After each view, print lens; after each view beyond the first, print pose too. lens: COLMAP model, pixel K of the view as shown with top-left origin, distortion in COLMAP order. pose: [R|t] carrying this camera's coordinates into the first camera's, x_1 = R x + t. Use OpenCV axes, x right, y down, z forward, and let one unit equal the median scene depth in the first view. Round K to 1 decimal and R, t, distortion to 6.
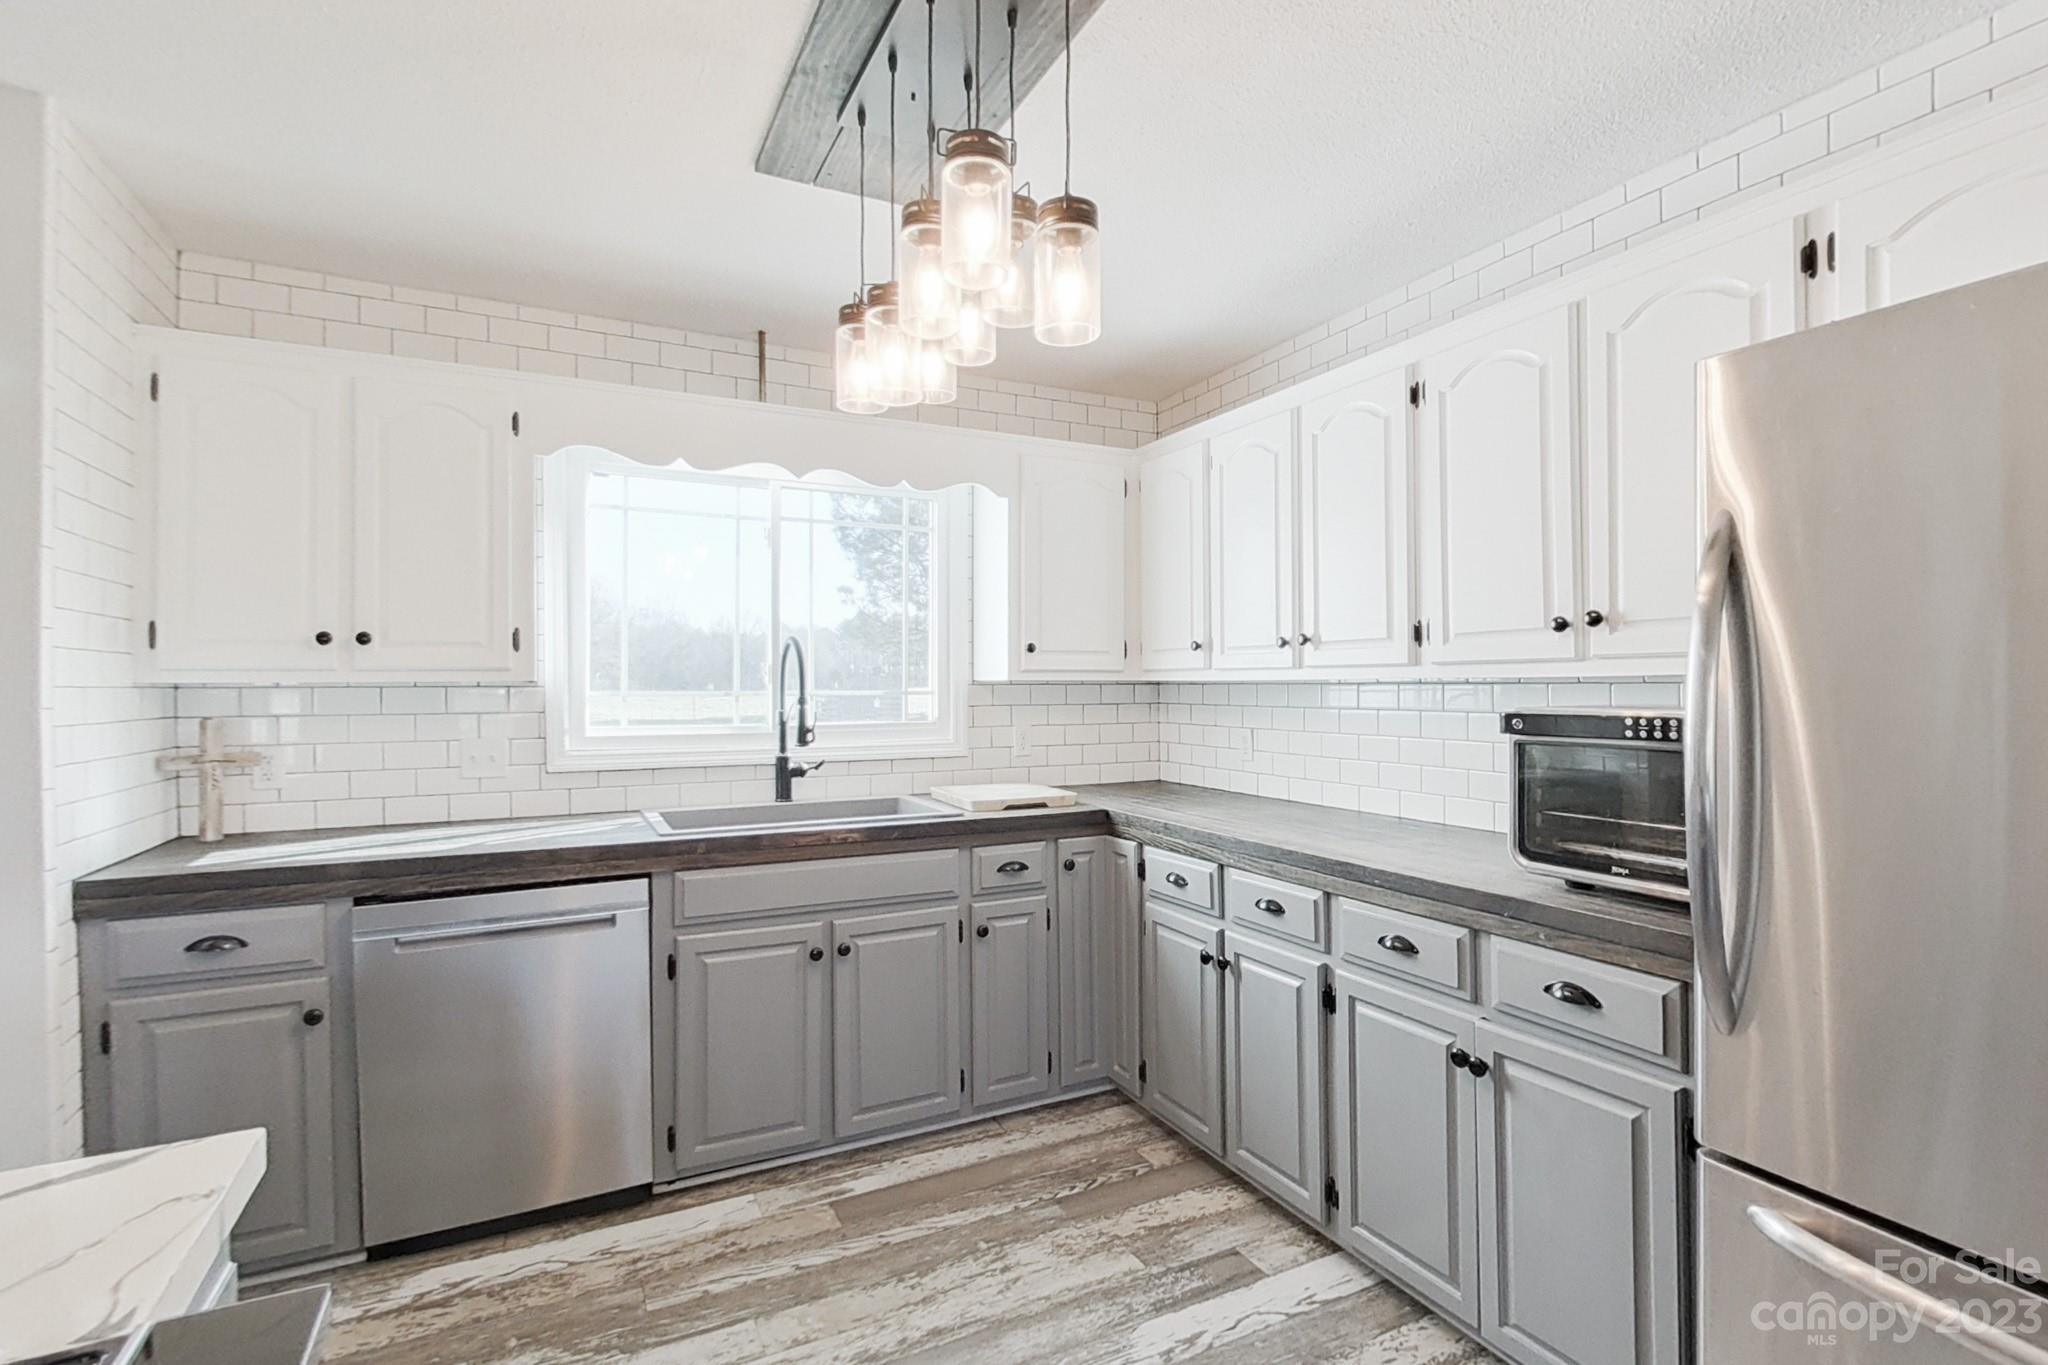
lens RADIAL K [[973.2, 0, 1024.0], [0, 973.2, 682.5], [0, 0, 1]] dist [-0.020705, -0.000297]
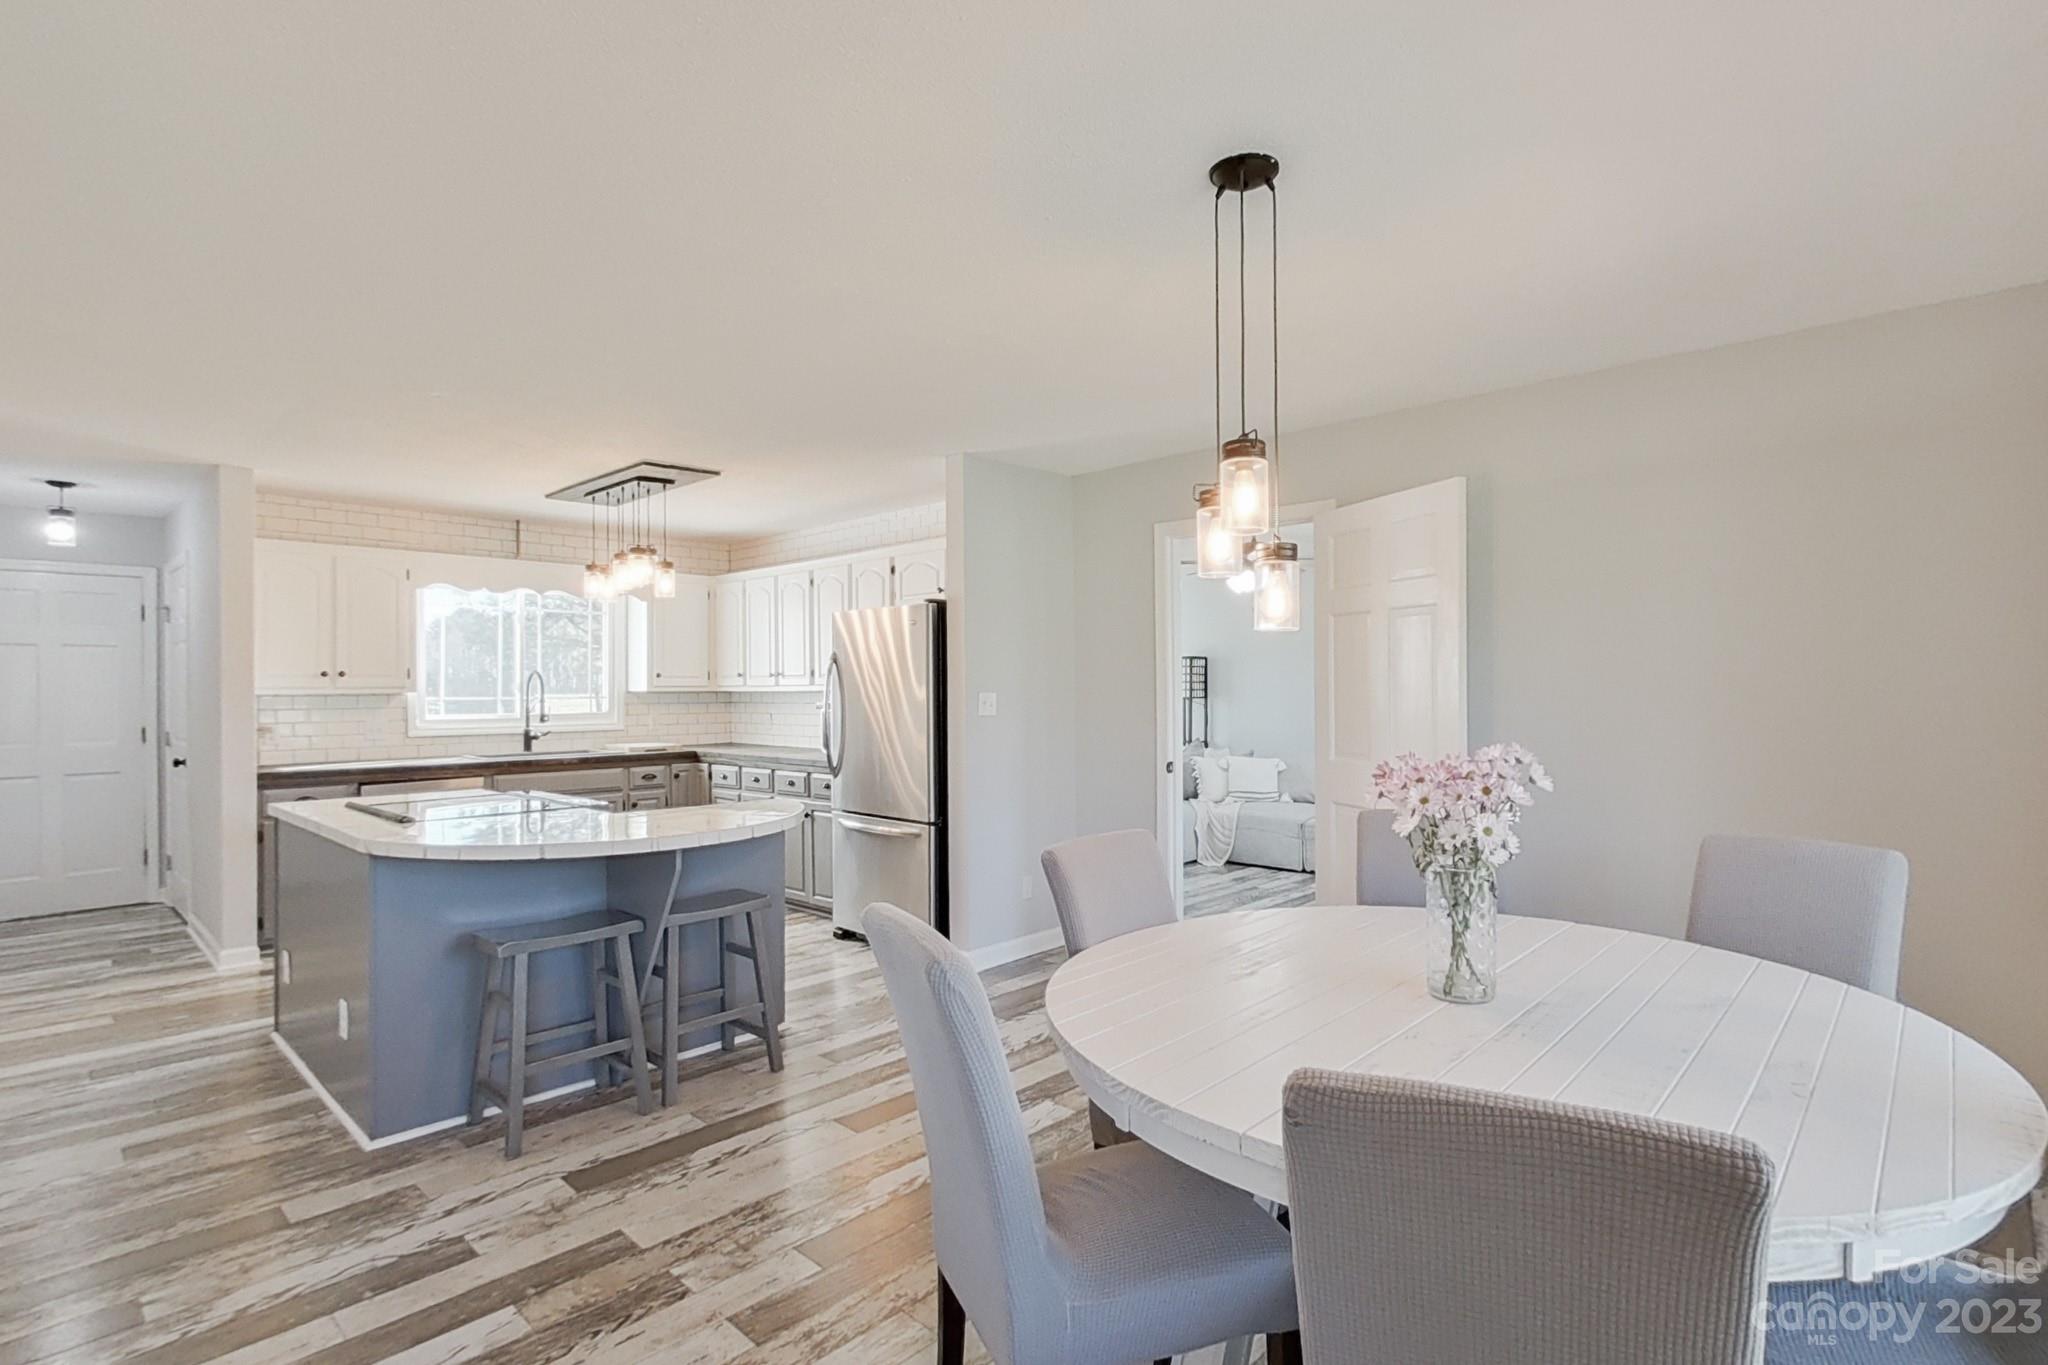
lens RADIAL K [[973.2, 0, 1024.0], [0, 973.2, 682.5], [0, 0, 1]] dist [-0.020705, -0.000297]
pose [[0.937222, -0.000771, 0.348733, 0.018173], [0.003462, 0.999969, -0.007095, -0.003664], [-0.348716, 0.007857, 0.937195, -1.330364]]
